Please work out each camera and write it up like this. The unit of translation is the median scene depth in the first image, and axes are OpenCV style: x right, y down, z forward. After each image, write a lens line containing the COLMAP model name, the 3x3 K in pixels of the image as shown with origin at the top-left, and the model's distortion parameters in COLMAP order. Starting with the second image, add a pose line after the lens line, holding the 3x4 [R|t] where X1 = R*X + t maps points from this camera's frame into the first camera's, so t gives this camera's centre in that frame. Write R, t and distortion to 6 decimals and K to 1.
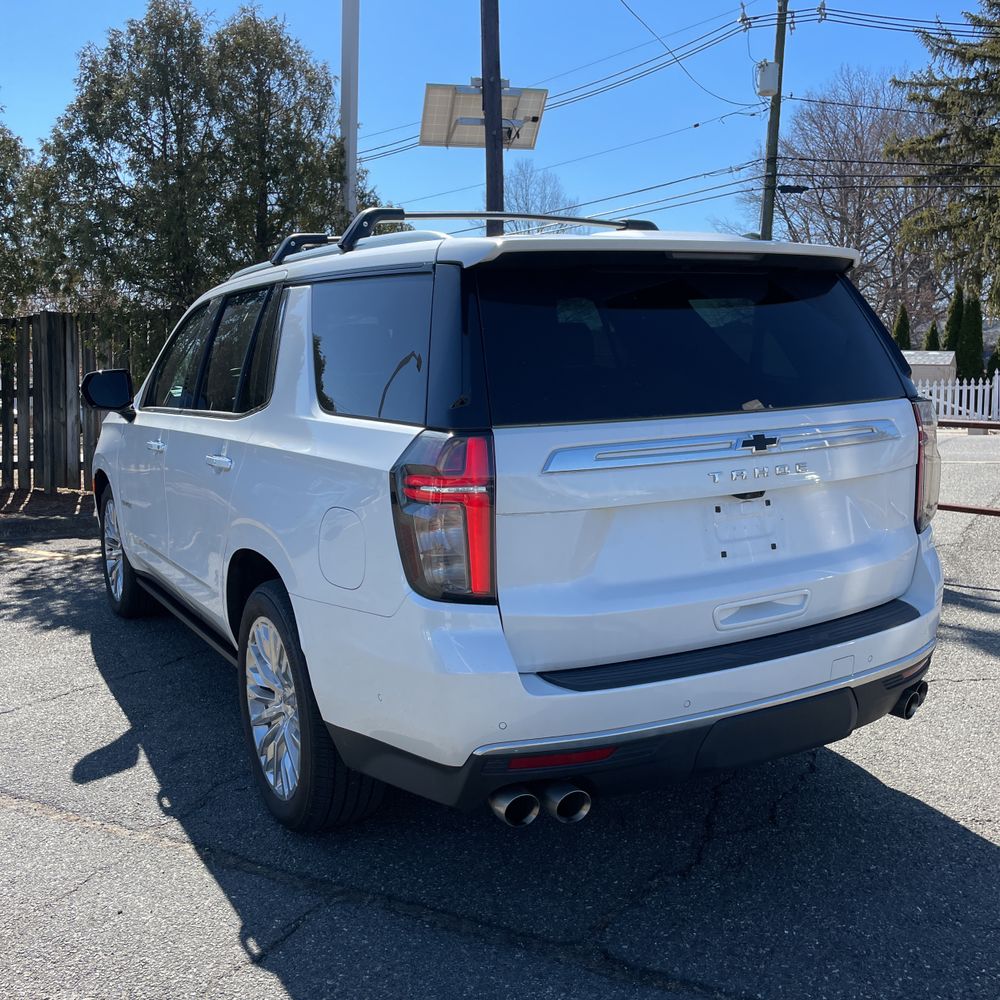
lens RADIAL K [[1013.8, 0, 514.4], [0, 1013.8, 489.5], [0, 0, 1]] dist [0.081477, -0.111301]
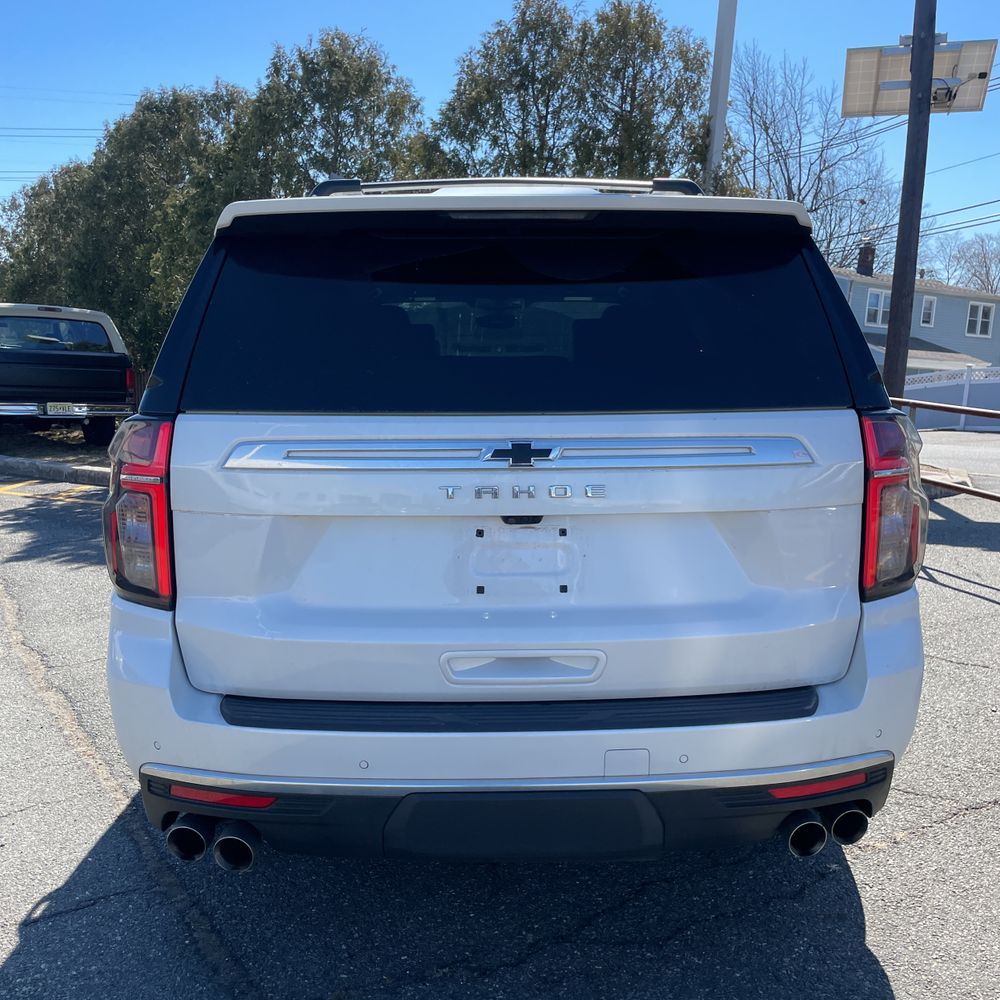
lens RADIAL K [[1013.8, 0, 514.4], [0, 1013.8, 489.5], [0, 0, 1]] dist [0.081477, -0.111301]
pose [[0.879101, 0.088015, -0.468439, 0.515402], [-0.084410, 0.996017, 0.028734, -0.034575], [0.469102, 0.014281, 0.883028, 0.267959]]
